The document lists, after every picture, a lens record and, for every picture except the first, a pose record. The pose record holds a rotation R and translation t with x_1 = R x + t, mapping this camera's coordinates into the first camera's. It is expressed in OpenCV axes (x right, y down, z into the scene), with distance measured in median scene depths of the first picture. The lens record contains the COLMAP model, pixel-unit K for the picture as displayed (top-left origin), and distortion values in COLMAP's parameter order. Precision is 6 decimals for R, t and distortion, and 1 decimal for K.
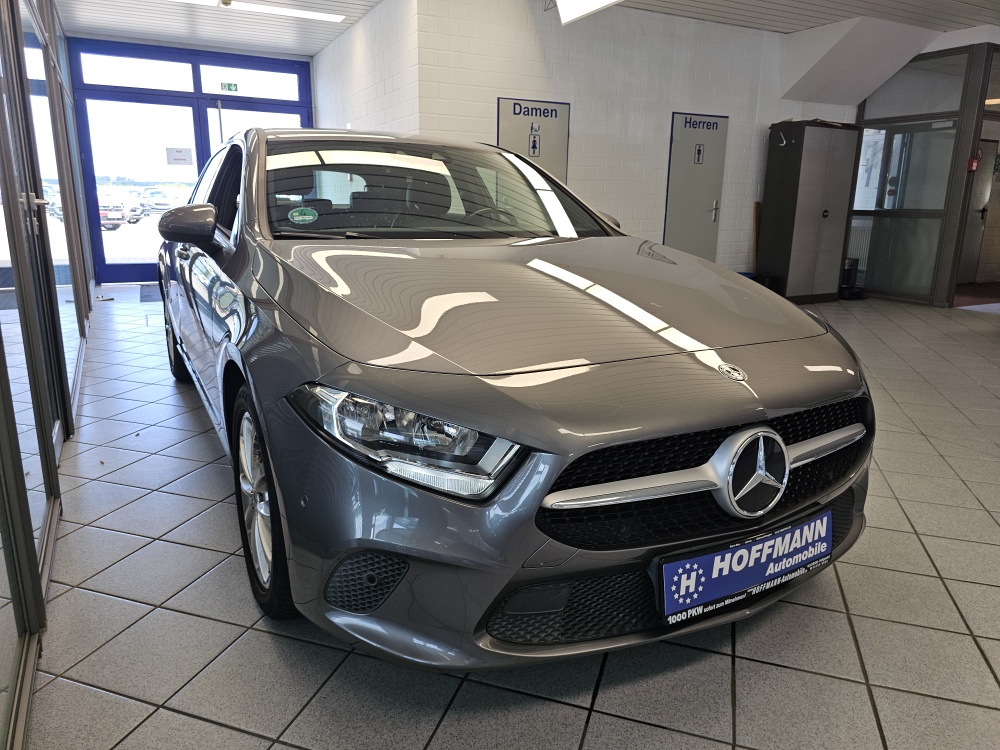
lens RADIAL K [[693.4, 0, 498.4], [0, 693.4, 358.0], [0, 0, 1]] dist [0.027648, -0.032665]
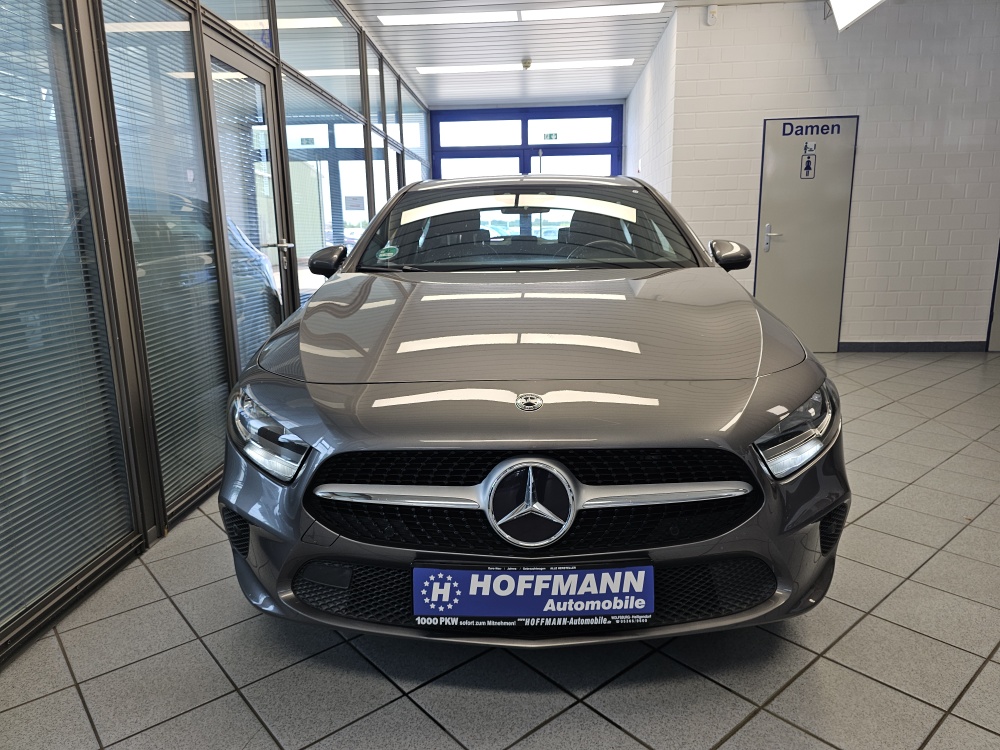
lens RADIAL K [[693.4, 0, 498.4], [0, 693.4, 358.0], [0, 0, 1]] dist [0.027648, -0.032665]
pose [[0.848147, 0.061087, -0.526227, 0.789388], [-0.082979, 0.996387, -0.018077, -0.020831], [0.523222, 0.058998, 0.850152, 0.101152]]
